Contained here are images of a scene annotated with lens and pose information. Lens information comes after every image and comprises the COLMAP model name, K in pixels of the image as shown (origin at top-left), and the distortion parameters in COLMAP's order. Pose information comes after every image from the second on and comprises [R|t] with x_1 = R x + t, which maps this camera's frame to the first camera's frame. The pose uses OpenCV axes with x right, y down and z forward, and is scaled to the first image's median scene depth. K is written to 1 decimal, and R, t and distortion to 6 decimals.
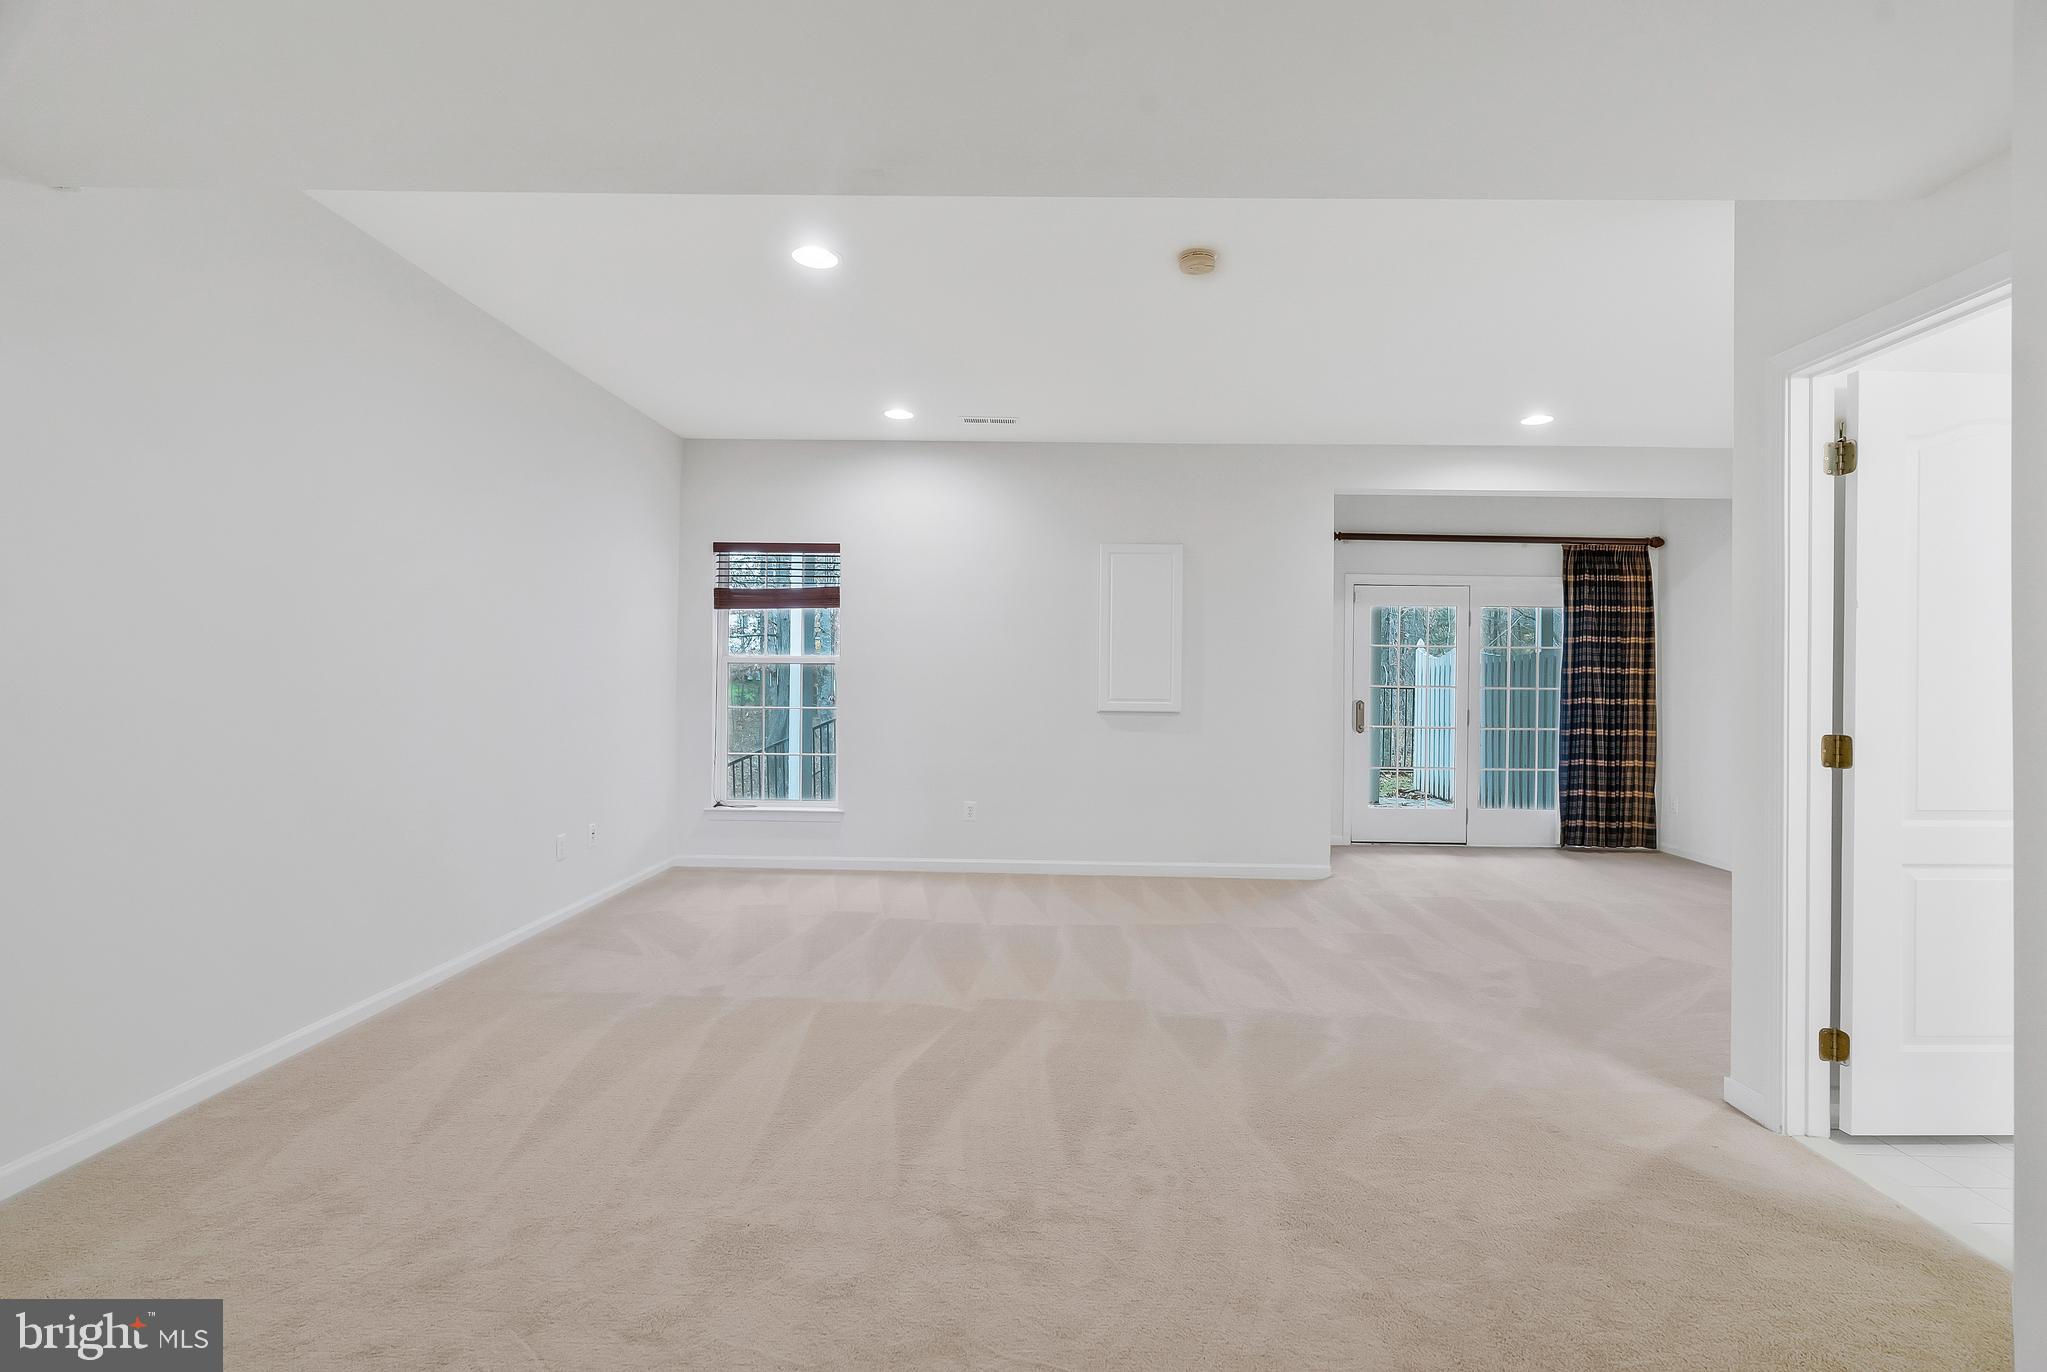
lens RADIAL K [[941.1, 0, 1028.8], [0, 941.1, 692.3], [0, 0, 1]] dist [-0.006665, 0.002650]
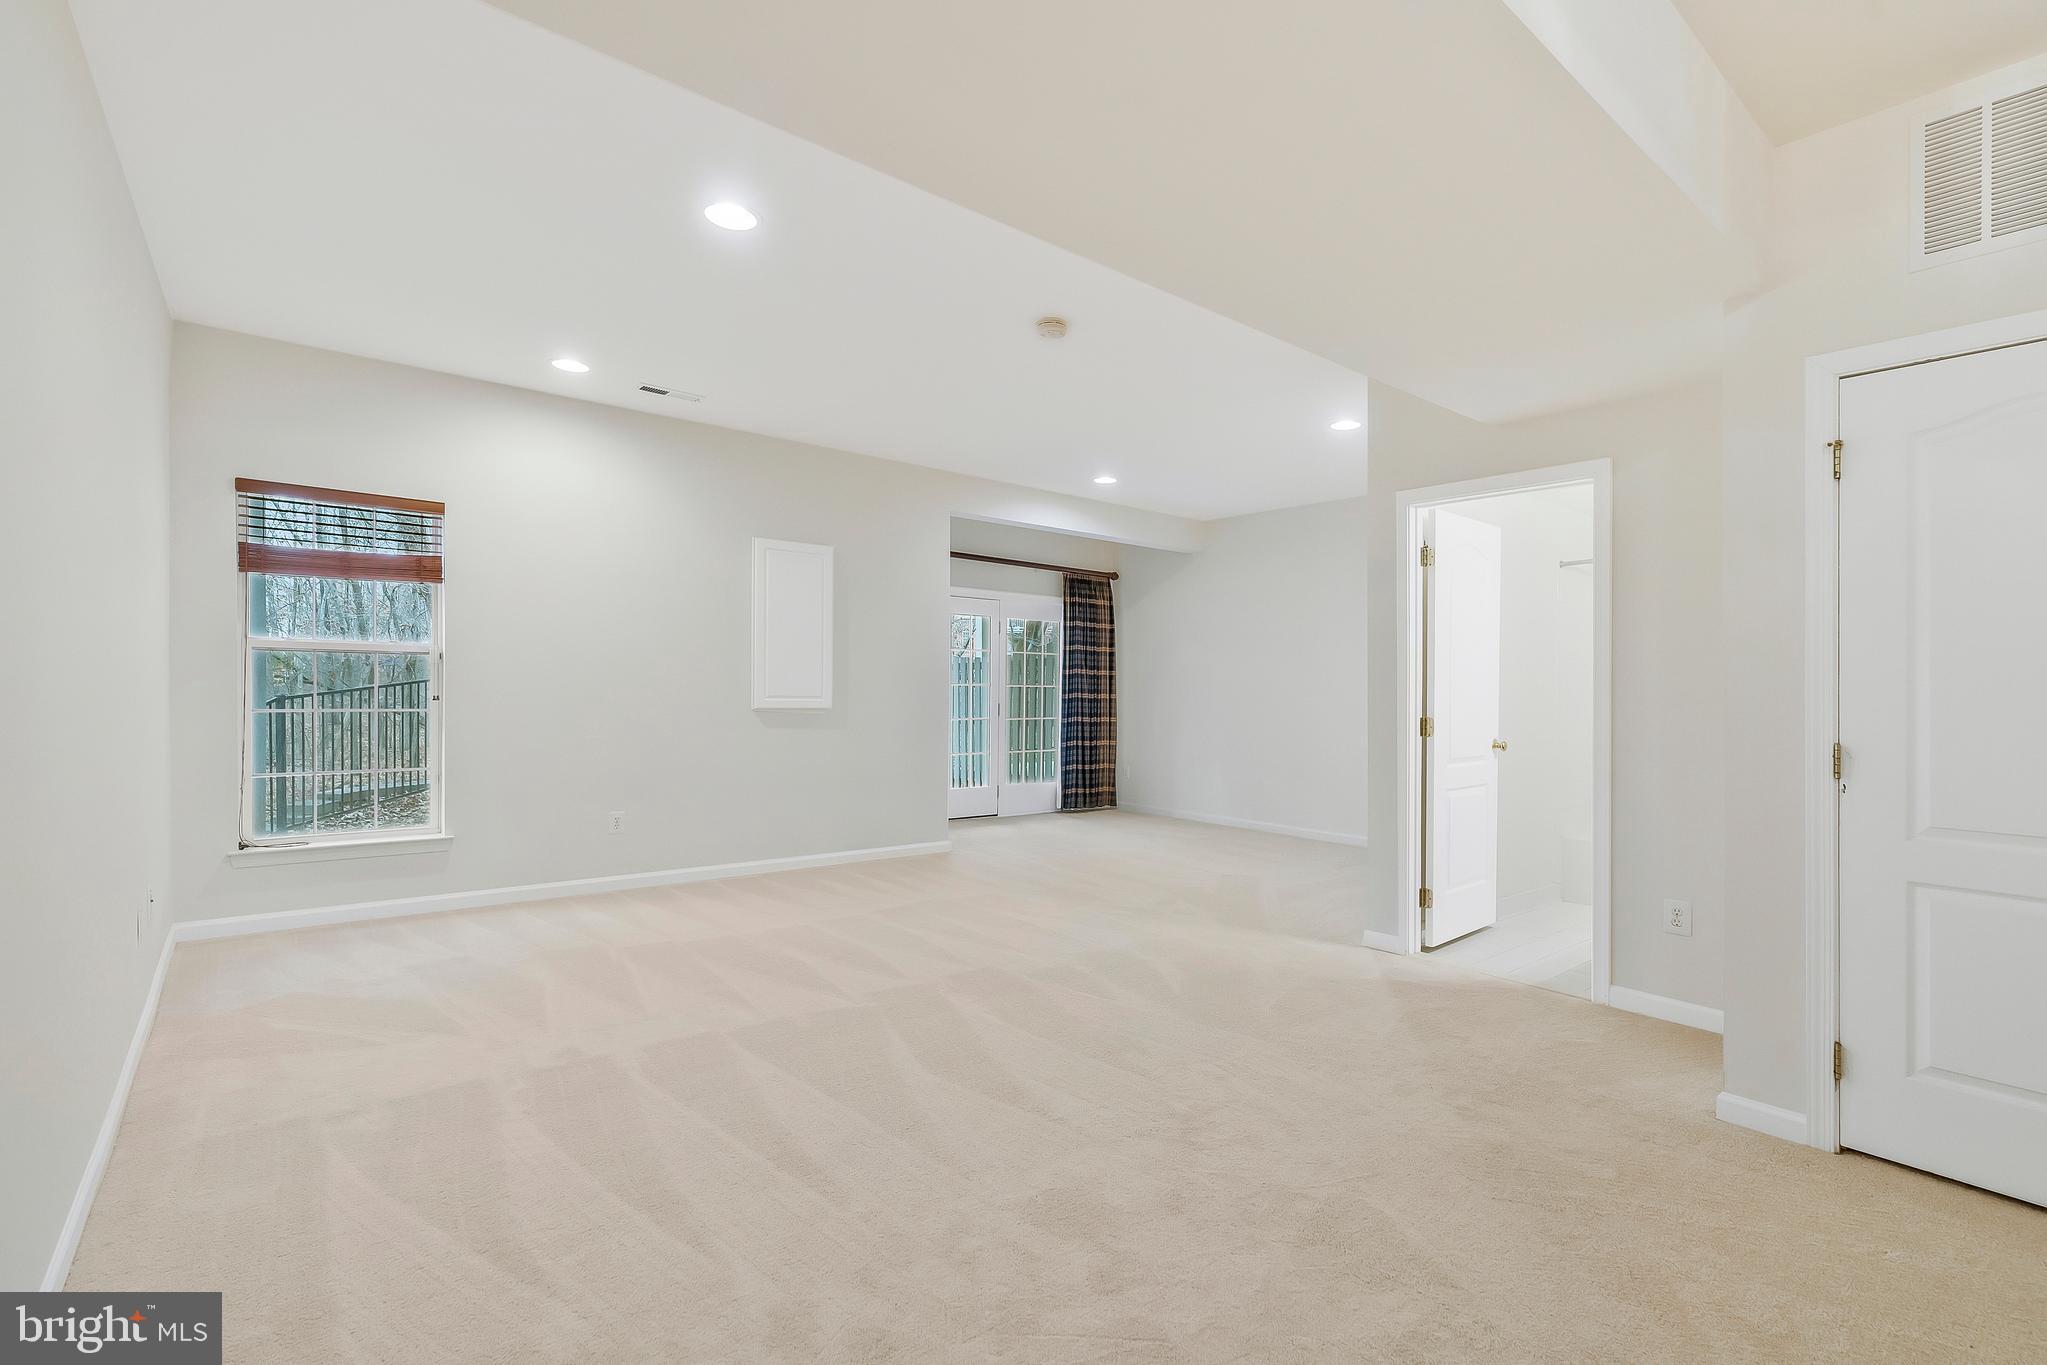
lens RADIAL K [[941.1, 0, 1038.0], [0, 941.1, 686.1], [0, 0, 1]] dist [-0.006665, 0.002650]
pose [[0.758816, 0.002573, 0.651300, -0.289845], [-0.003792, 0.999993, 0.000468, -0.004006], [-0.651294, -0.002825, 0.758820, 0.054886]]
